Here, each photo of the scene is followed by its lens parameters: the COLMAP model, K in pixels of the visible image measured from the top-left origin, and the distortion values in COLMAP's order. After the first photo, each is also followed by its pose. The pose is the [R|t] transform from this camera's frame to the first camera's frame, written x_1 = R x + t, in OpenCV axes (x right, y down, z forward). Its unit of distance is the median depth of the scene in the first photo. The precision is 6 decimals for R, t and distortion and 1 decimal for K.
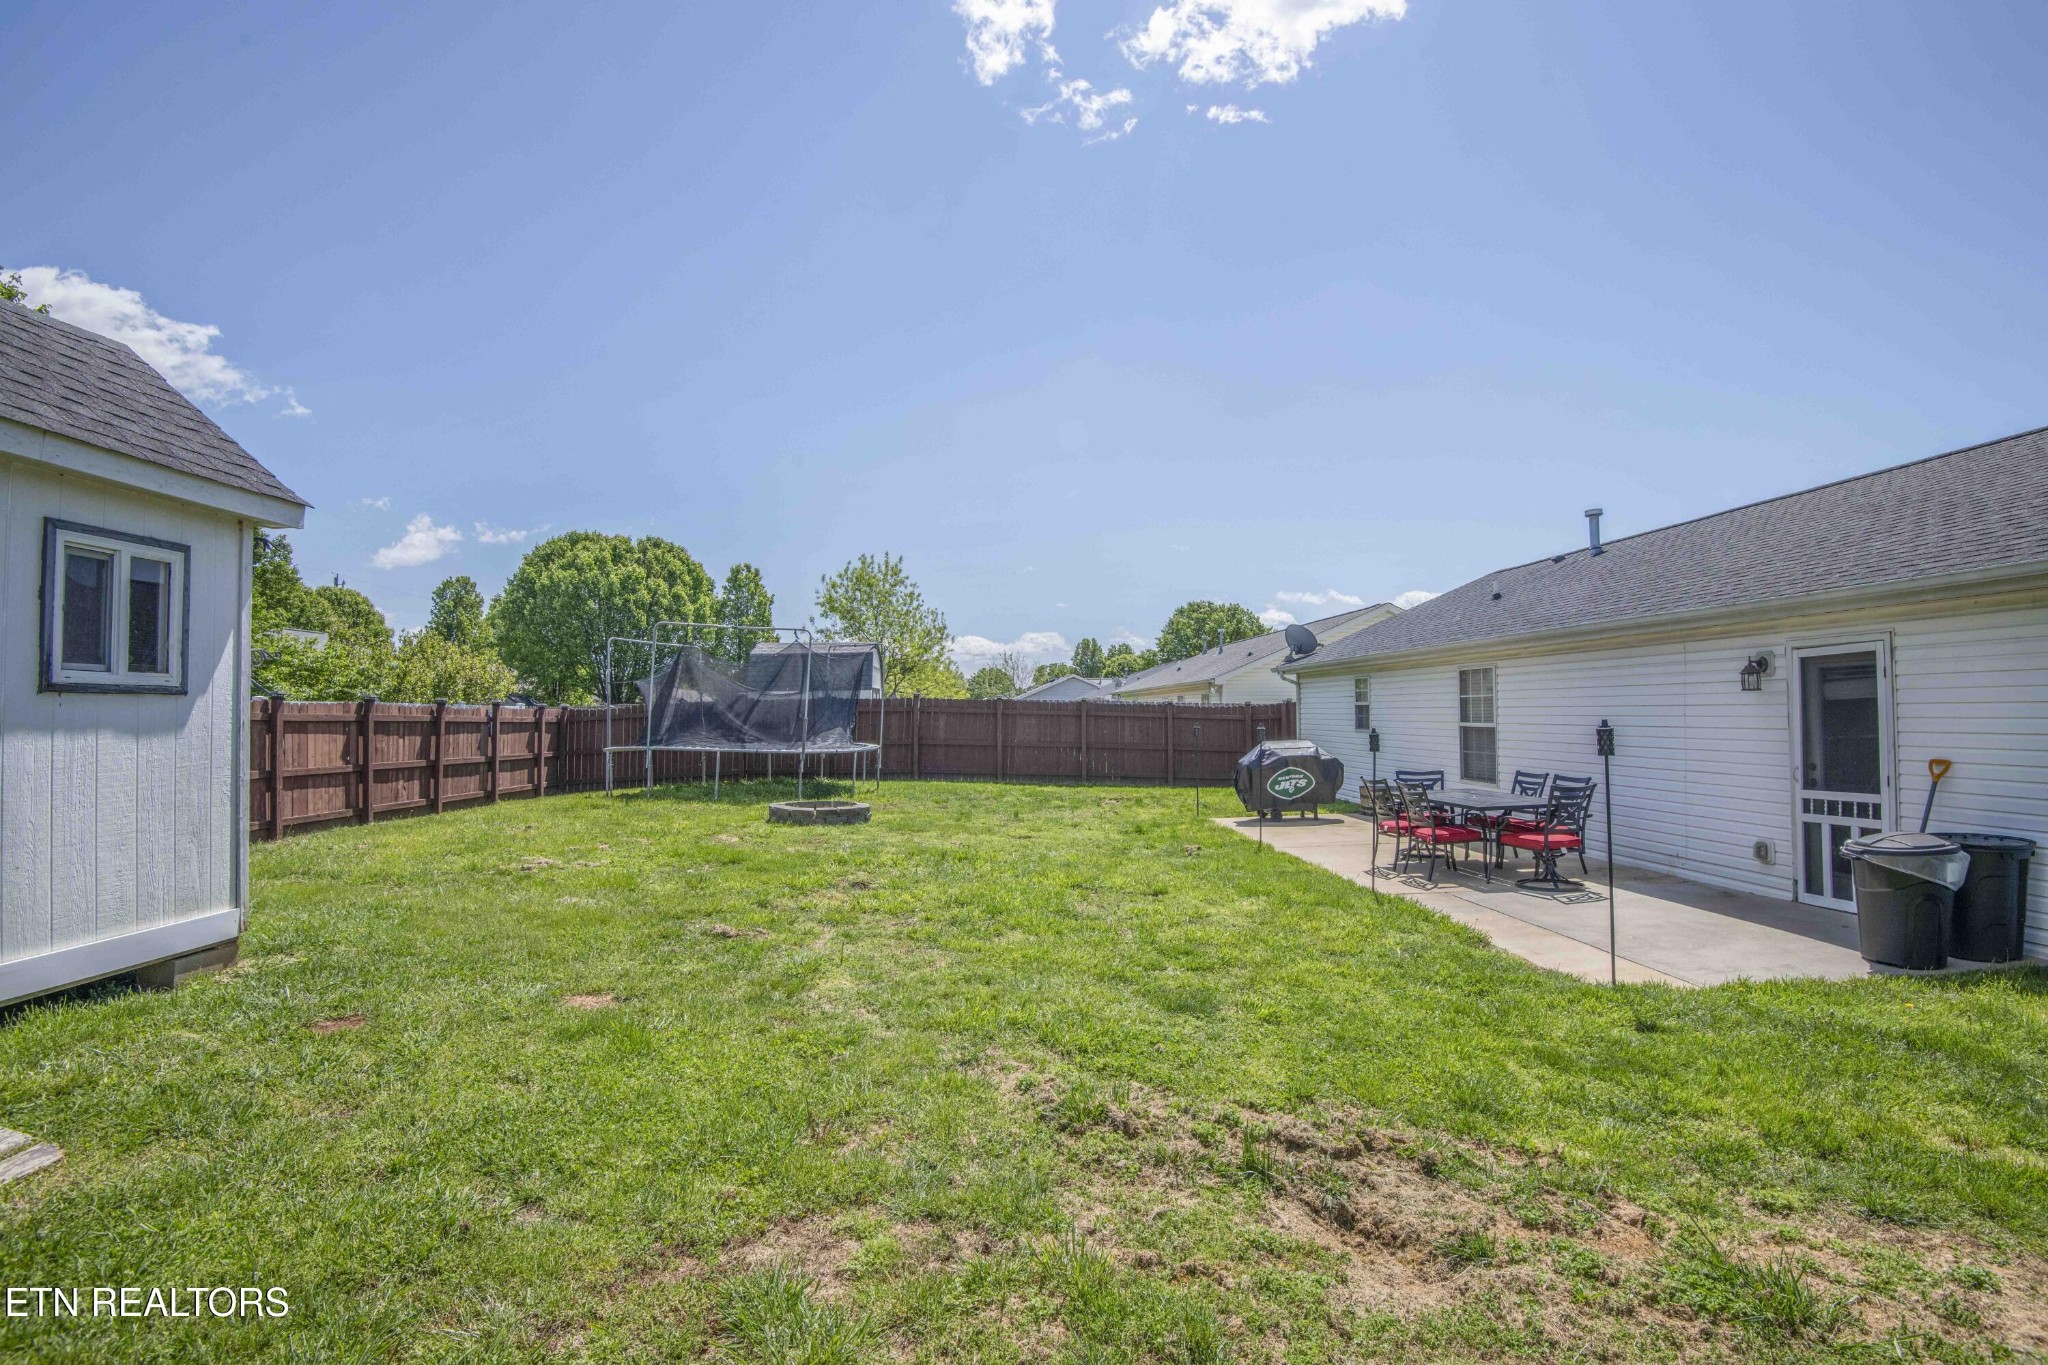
lens RADIAL K [[947.6, 0, 1025.9], [0, 947.6, 689.6], [0, 0, 1]] dist [-0.025723, -0.005958]
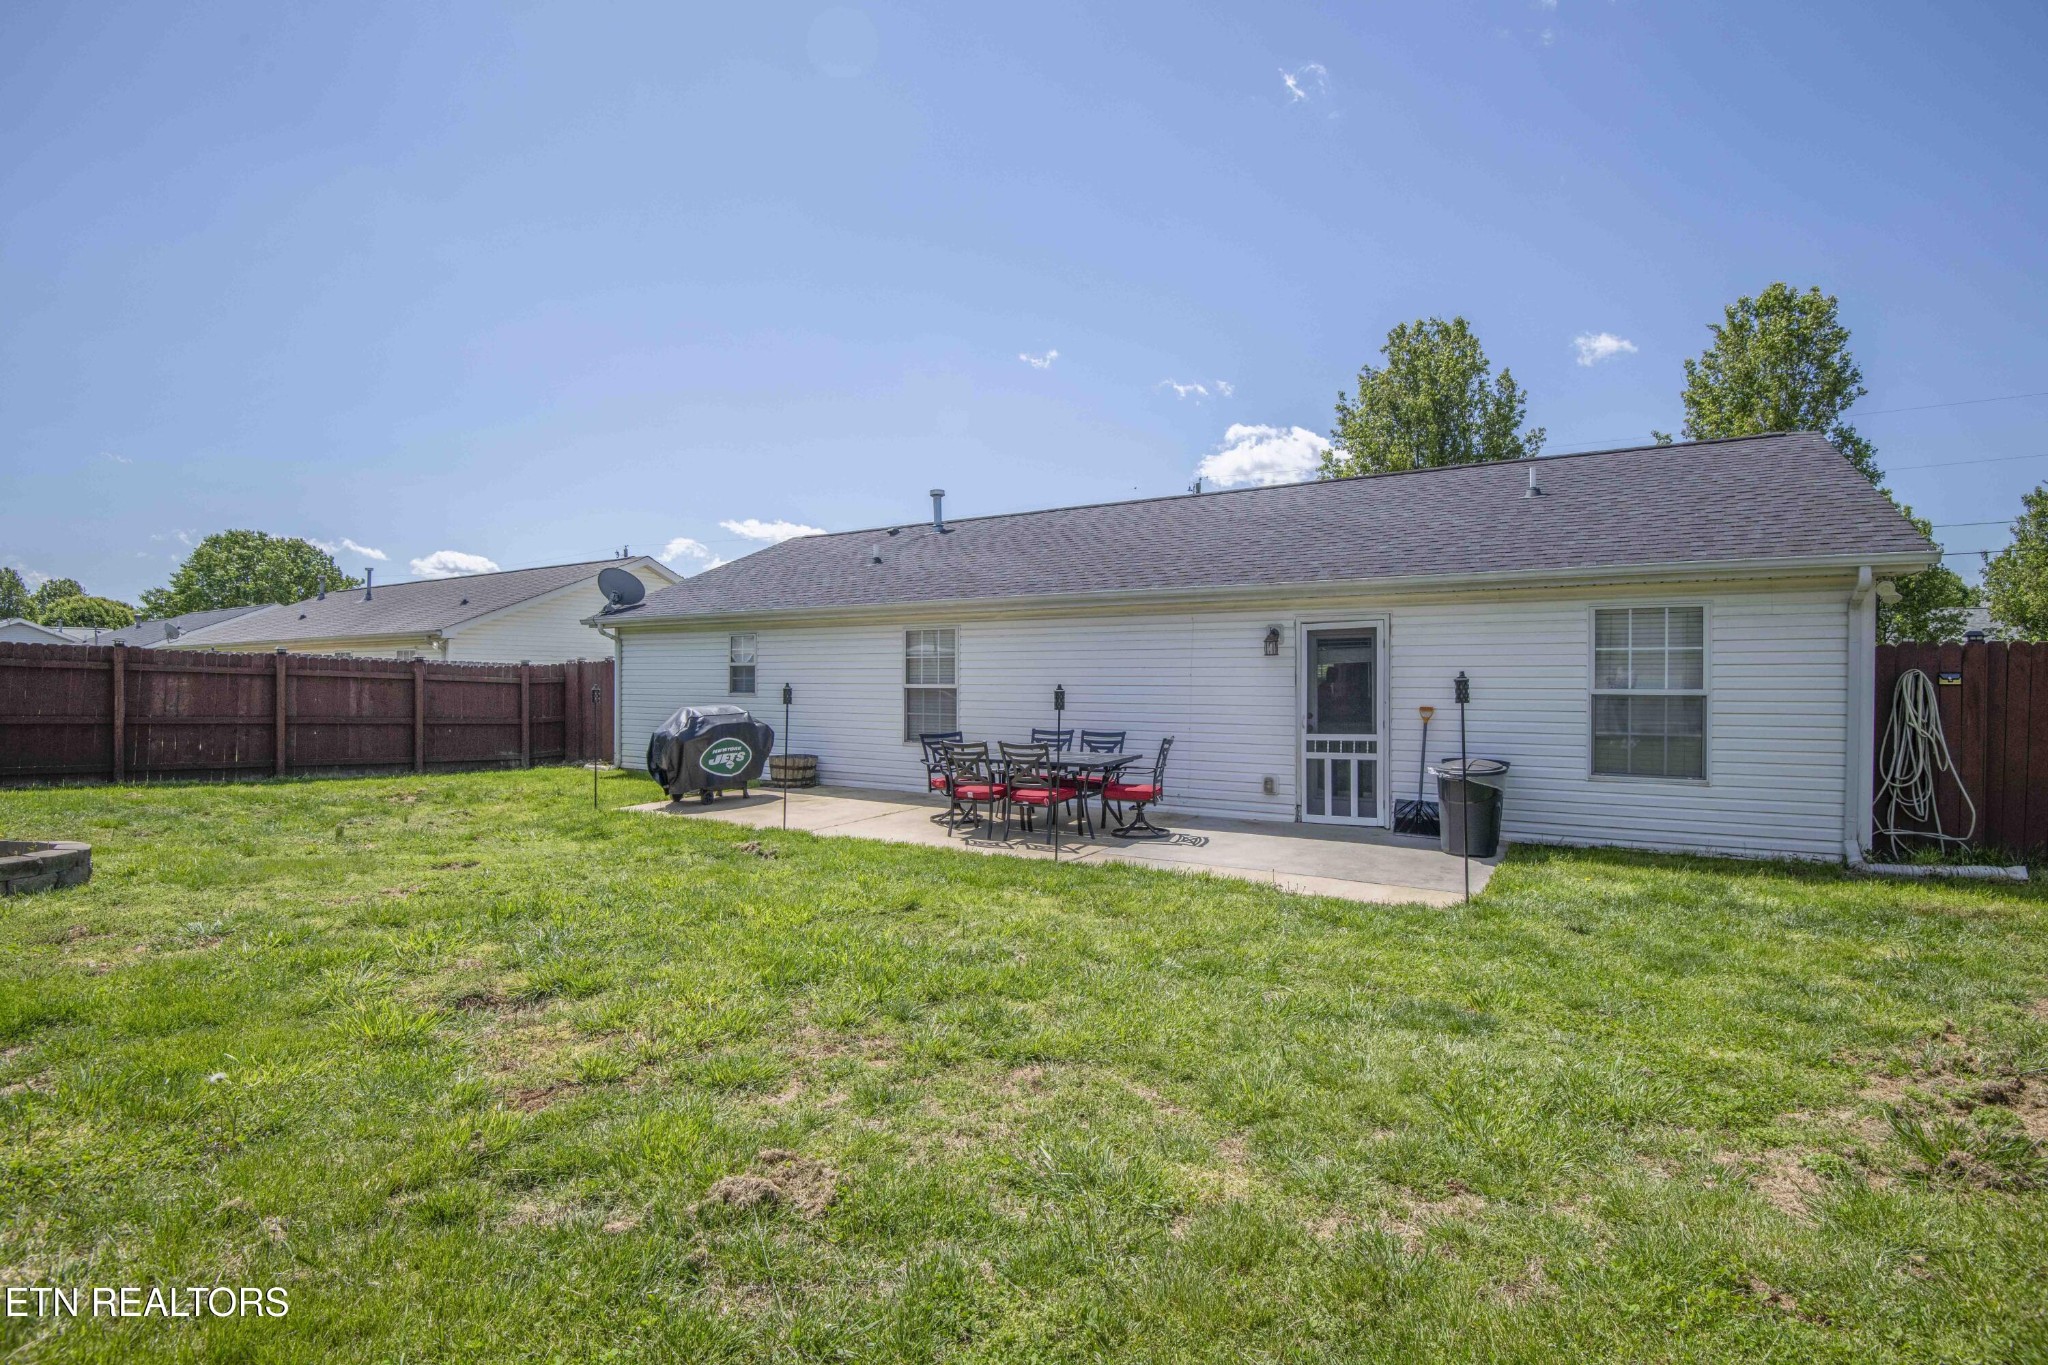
lens RADIAL K [[947.6, 0, 1024.1], [0, 947.6, 687.6], [0, 0, 1]] dist [-0.025723, -0.005958]
pose [[0.584490, 0.004186, 0.811390, -0.360882], [-0.026779, 0.999541, 0.014133, 0.029316], [-0.810959, -0.029989, 0.584334, 0.450506]]
